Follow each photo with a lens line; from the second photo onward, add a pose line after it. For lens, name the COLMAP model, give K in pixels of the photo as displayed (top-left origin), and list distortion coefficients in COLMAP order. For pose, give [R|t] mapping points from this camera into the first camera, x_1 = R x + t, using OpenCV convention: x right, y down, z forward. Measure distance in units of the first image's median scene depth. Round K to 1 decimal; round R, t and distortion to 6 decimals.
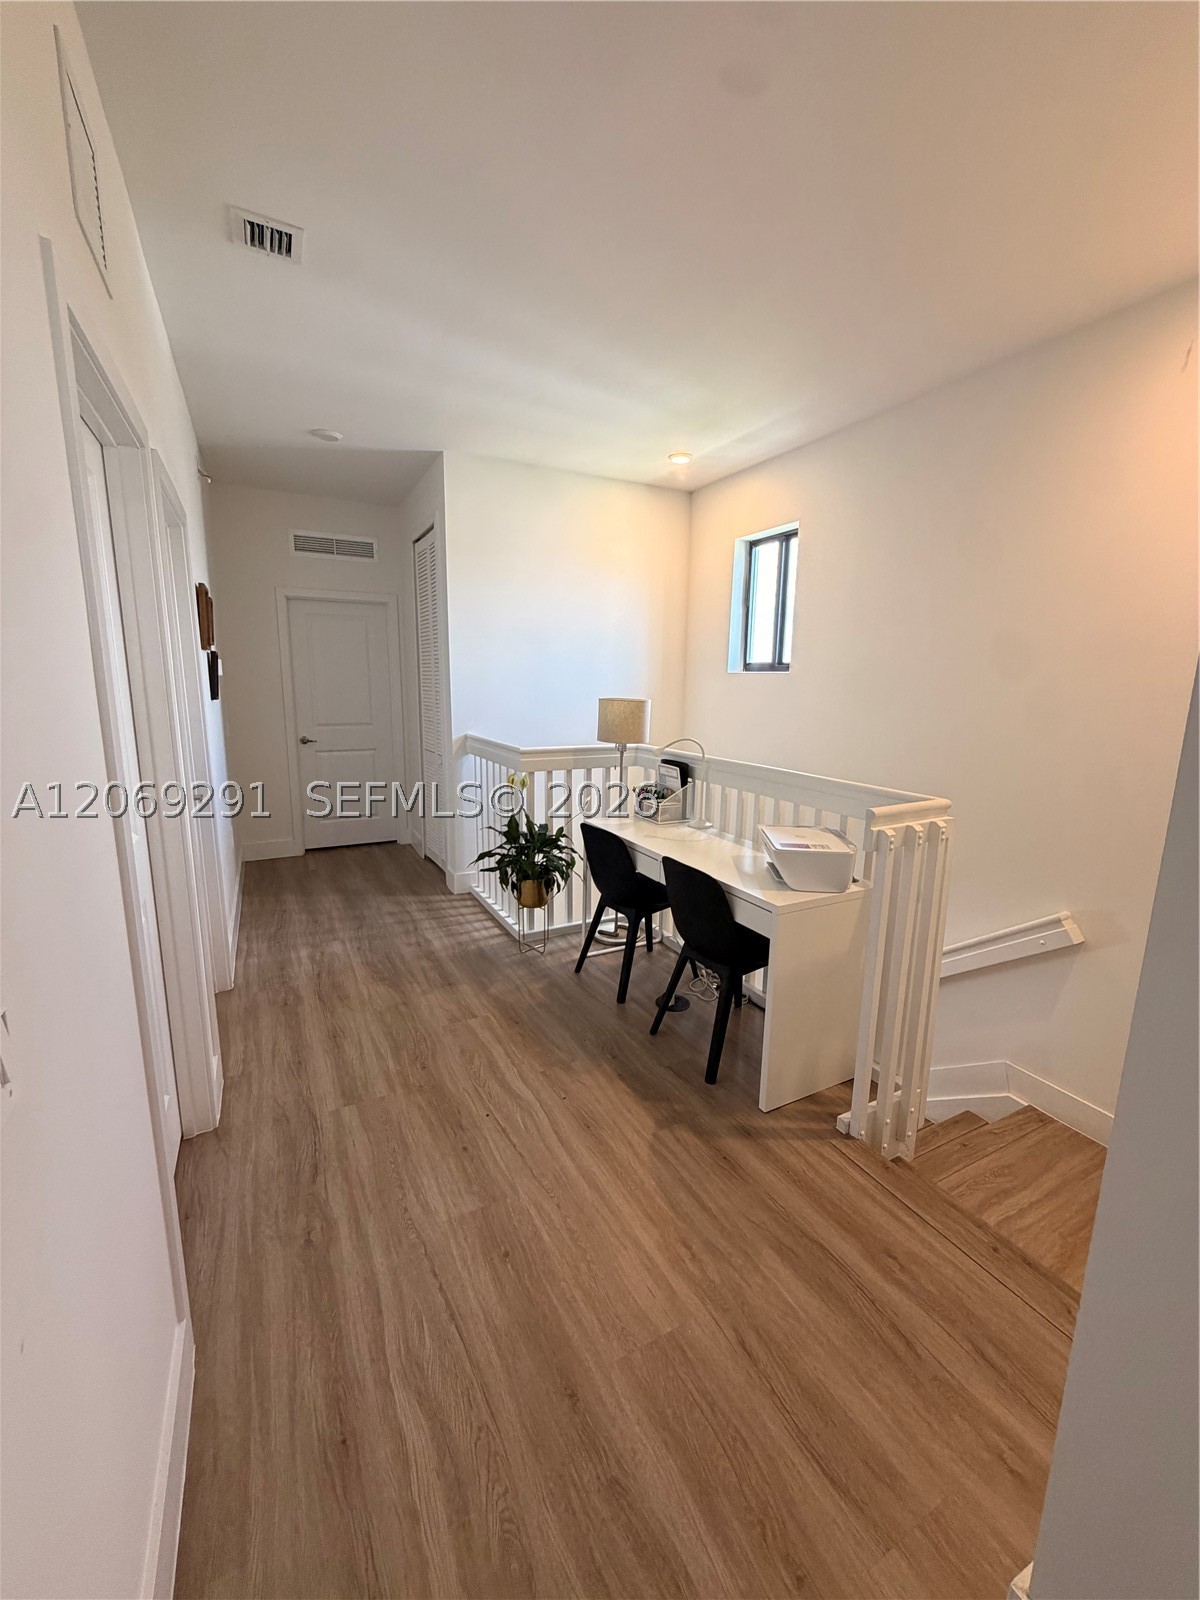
lens RADIAL K [[636.0, 0, 600.1], [0, 636.0, 798.2], [0, 0, 1]] dist [-0.000236, -0.000220]
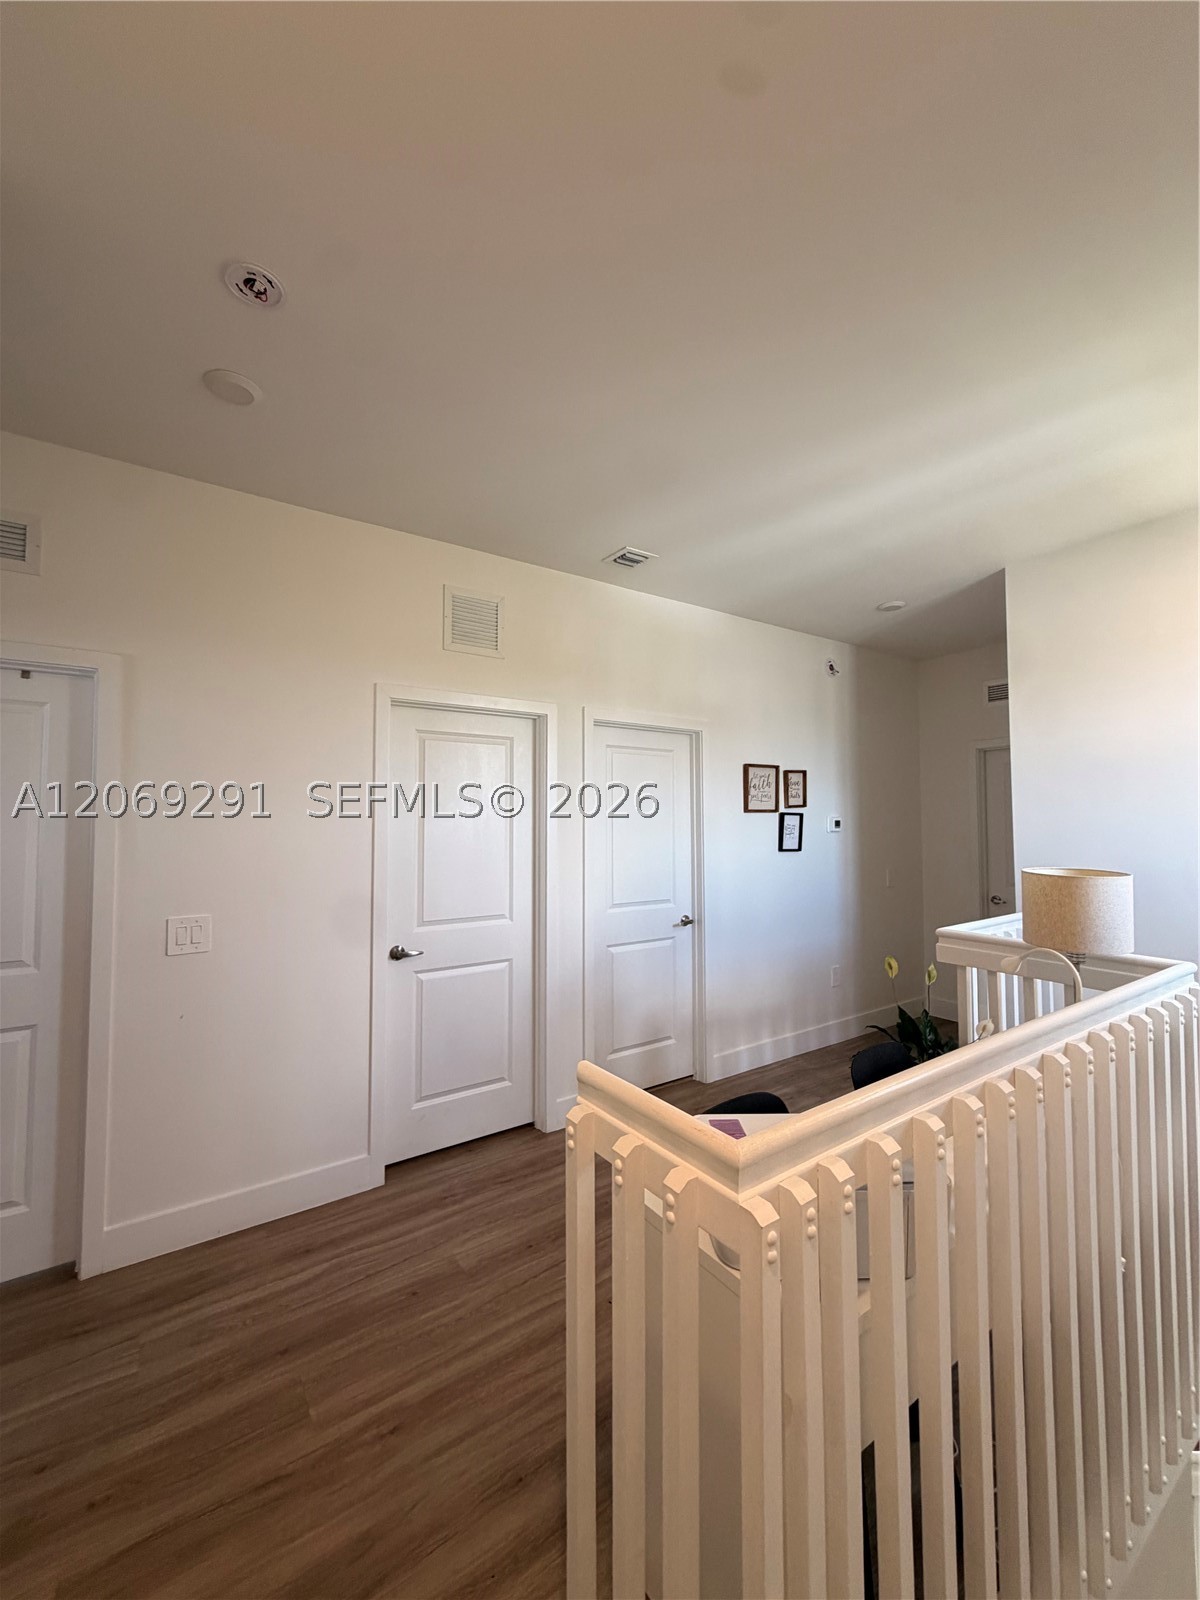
lens RADIAL K [[636.0, 0, 600.5], [0, 636.0, 797.4], [0, 0, 1]] dist [-0.000236, -0.000220]
pose [[0.119956, -0.052834, -0.991372, 1.147861], [-0.179629, 0.980946, -0.074013, -0.203888], [0.976393, 0.186958, 0.108180, 1.006578]]
